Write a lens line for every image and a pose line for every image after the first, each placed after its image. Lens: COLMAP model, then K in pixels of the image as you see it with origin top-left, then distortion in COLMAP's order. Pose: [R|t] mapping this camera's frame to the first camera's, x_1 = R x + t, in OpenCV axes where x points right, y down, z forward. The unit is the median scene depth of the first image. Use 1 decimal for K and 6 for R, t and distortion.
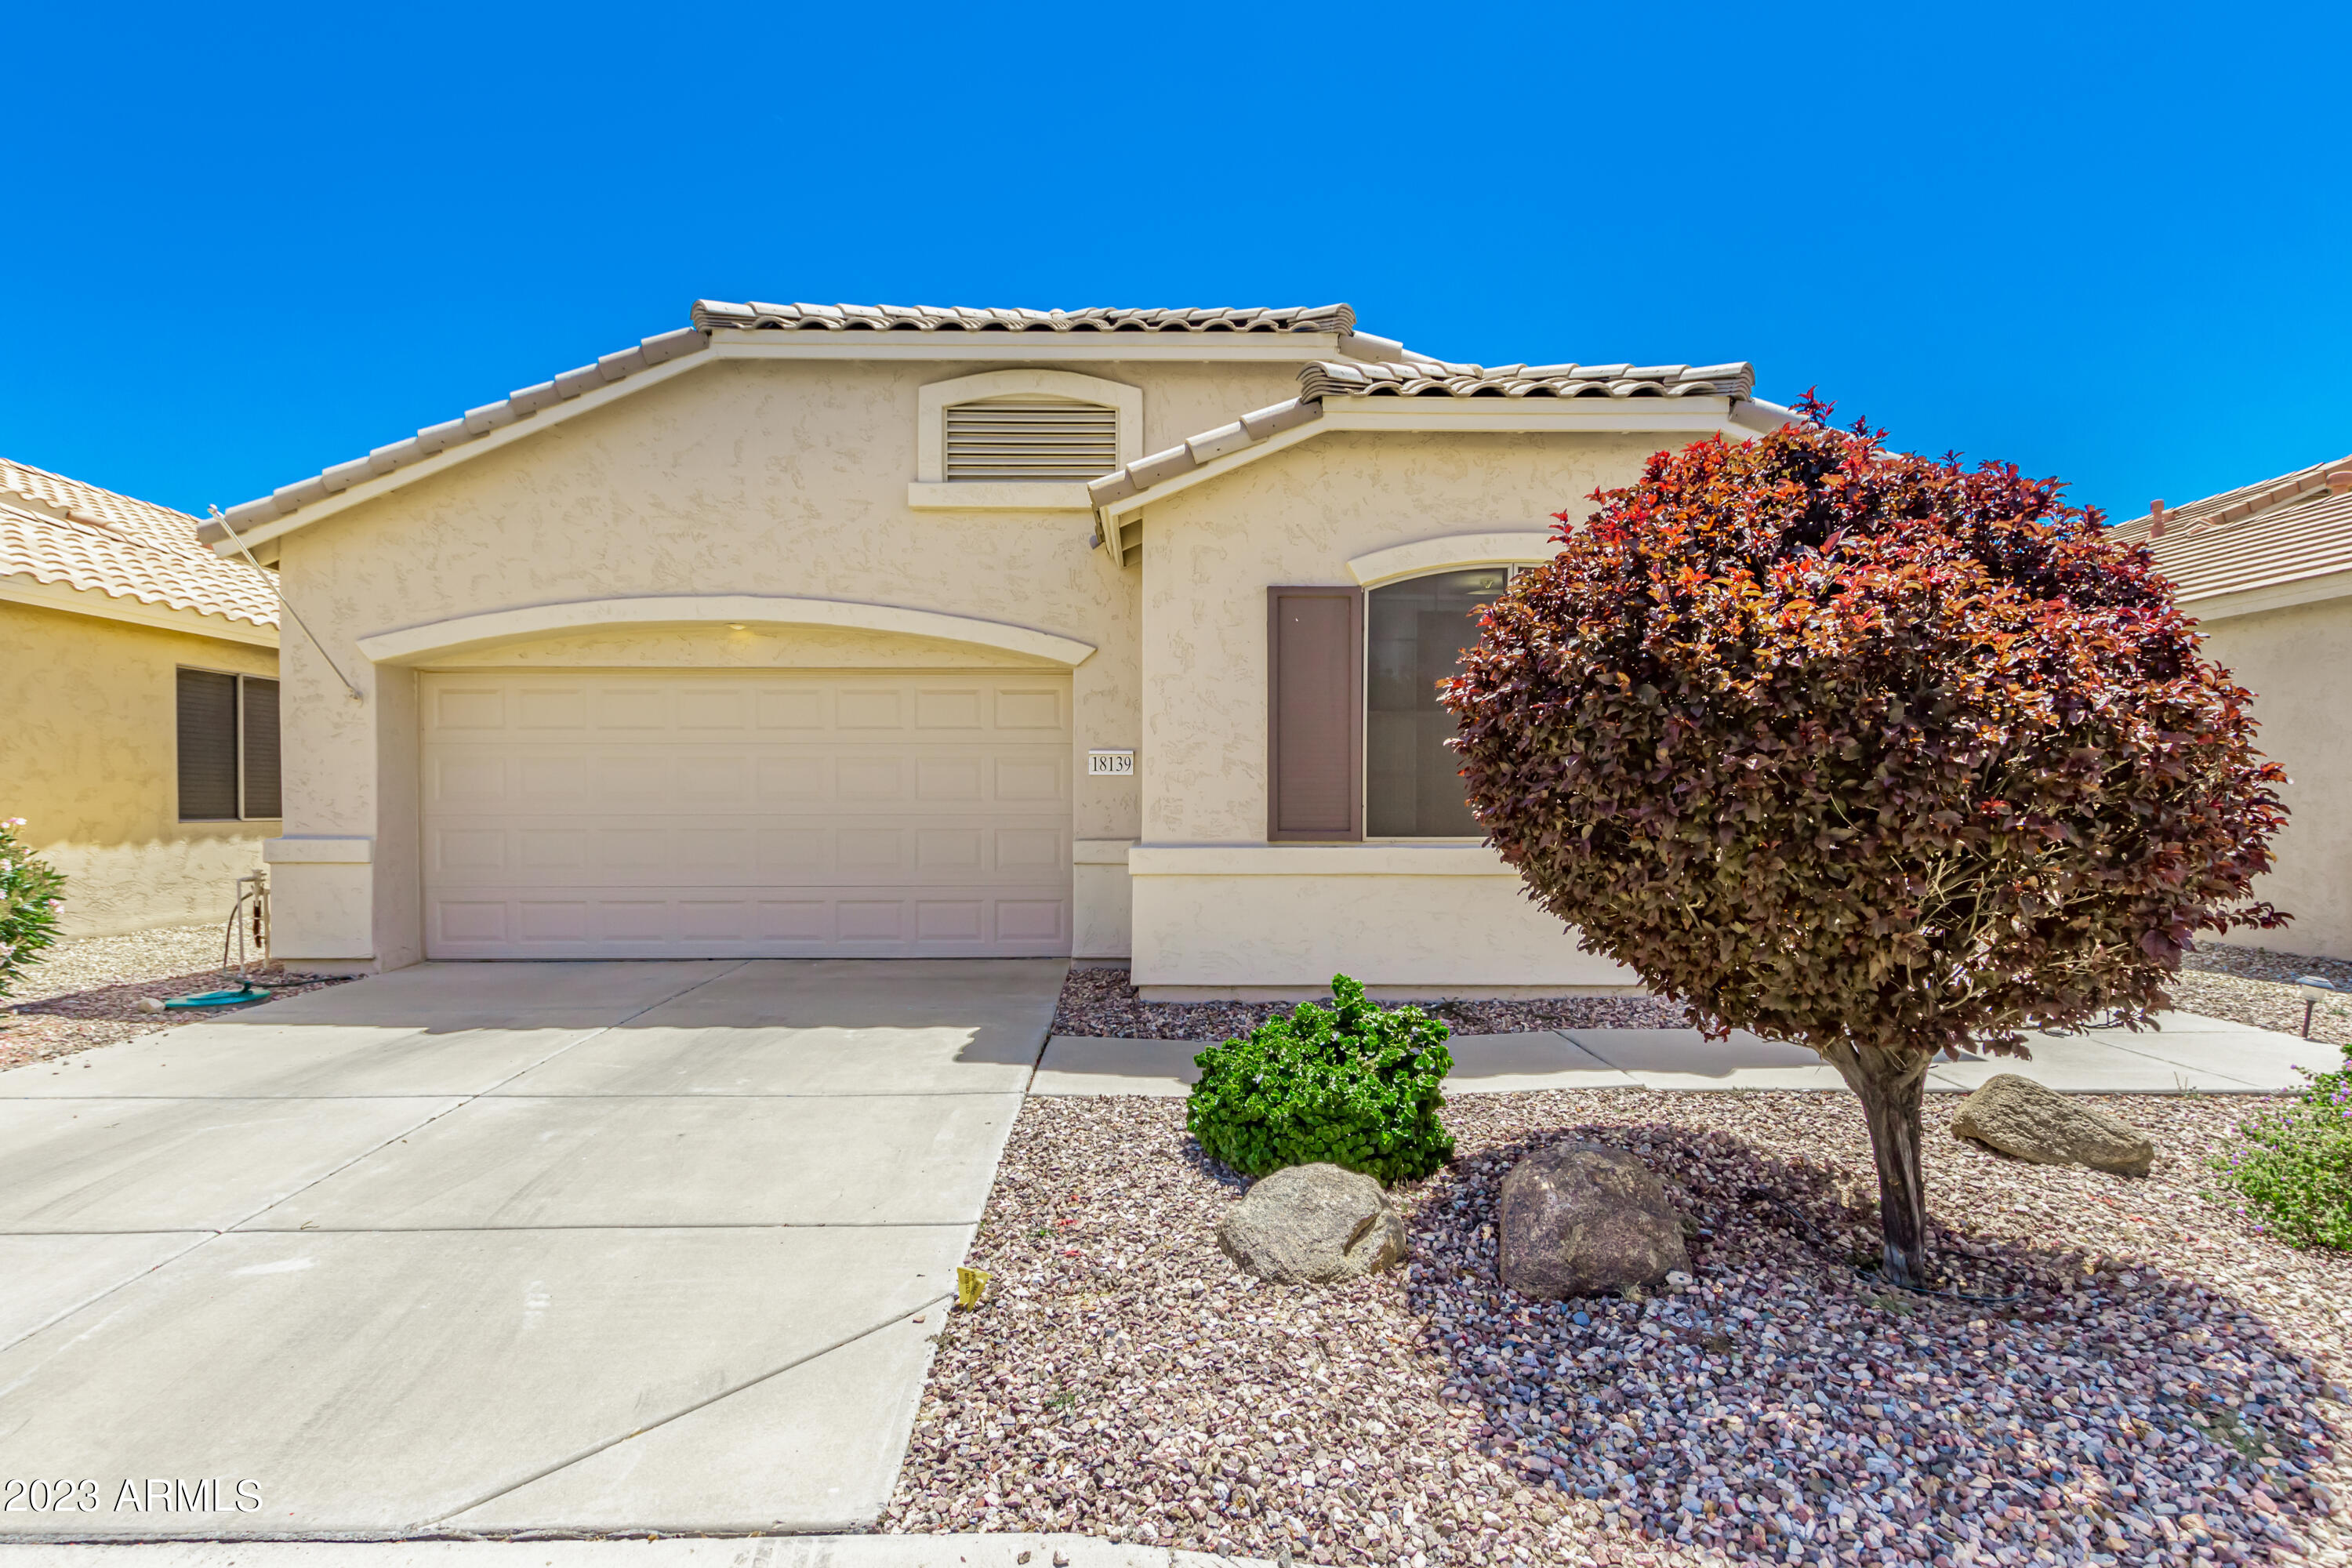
lens RADIAL K [[1104.4, 0, 1172.6], [0, 1104.4, 830.7], [0, 0, 1]] dist [0.018670, -0.008799]
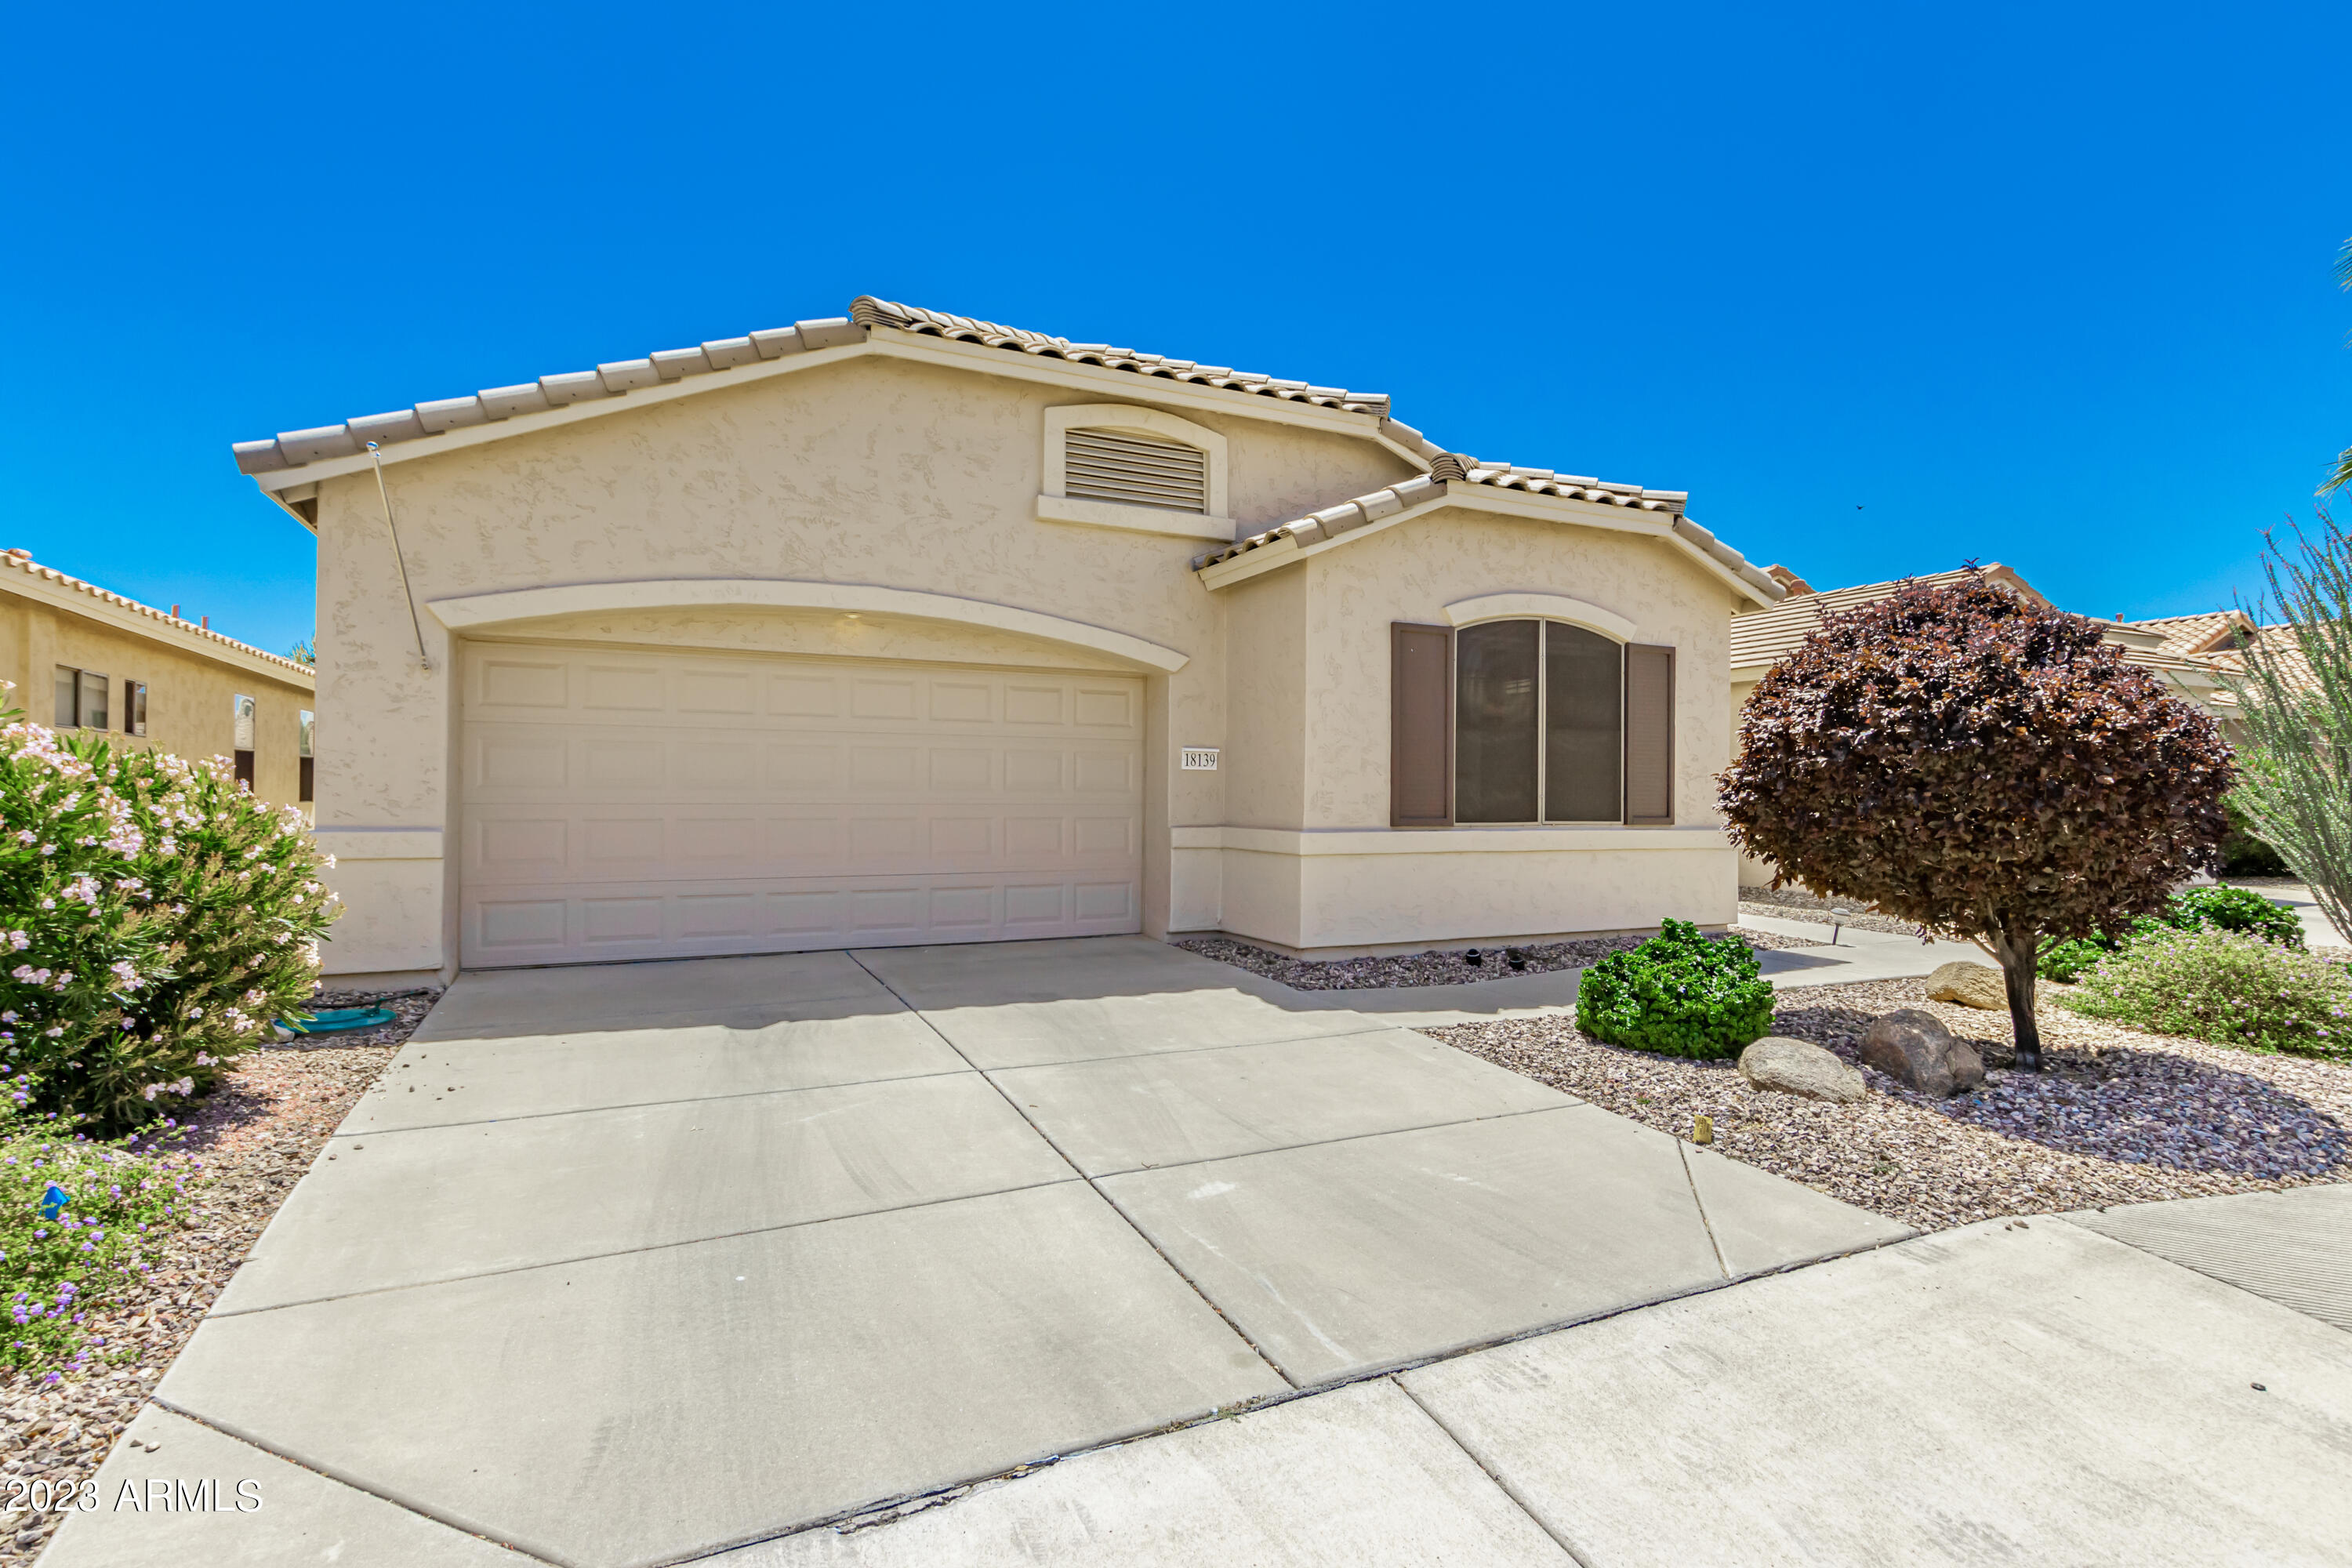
lens RADIAL K [[1090.4, 0, 1178.4], [0, 1090.4, 803.0], [0, 0, 1]] dist [0.006344, 0.000128]
pose [[0.913800, 0.003775, 0.406147, -0.541582], [0.002917, 0.999870, -0.015857, 0.001353], [-0.406154, 0.015675, 0.913670, -0.016418]]
